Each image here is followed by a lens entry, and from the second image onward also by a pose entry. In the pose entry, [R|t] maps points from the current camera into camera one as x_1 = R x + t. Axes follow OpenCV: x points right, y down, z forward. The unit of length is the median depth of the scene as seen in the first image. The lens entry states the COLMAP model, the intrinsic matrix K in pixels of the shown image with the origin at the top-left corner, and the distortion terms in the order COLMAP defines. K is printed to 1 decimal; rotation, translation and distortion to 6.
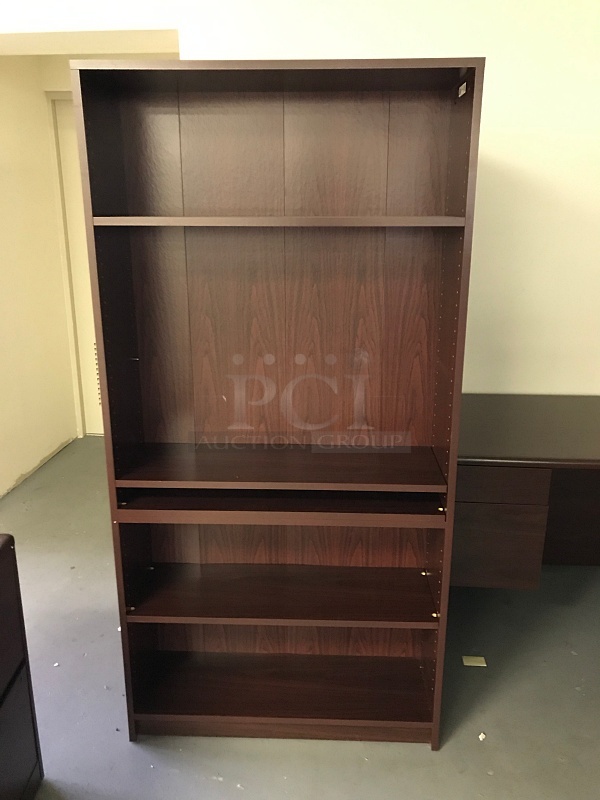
lens RADIAL K [[649.7, 0, 296.0], [0, 649.7, 399.7], [0, 0, 1]] dist [0.026692, -0.024564]
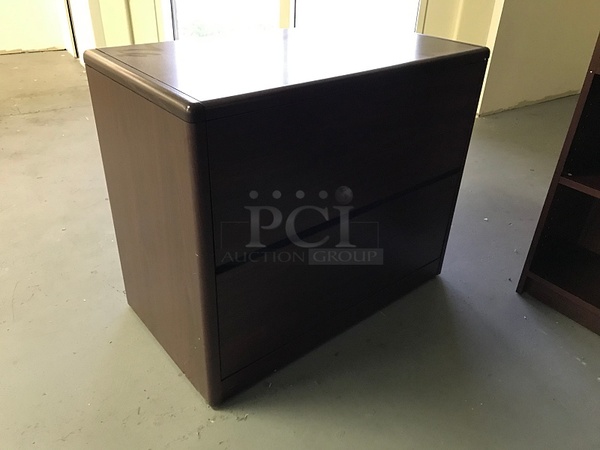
lens RADIAL K [[487.2, 0, 298.5], [0, 487.2, 224.8], [0, 0, 1]] dist [0.026692, -0.024564]
pose [[0.616961, 0.417021, -0.667422, 0.024702], [-0.241614, 0.907478, 0.343667, 0.230748], [0.748987, -0.050771, 0.660637, 0.191784]]
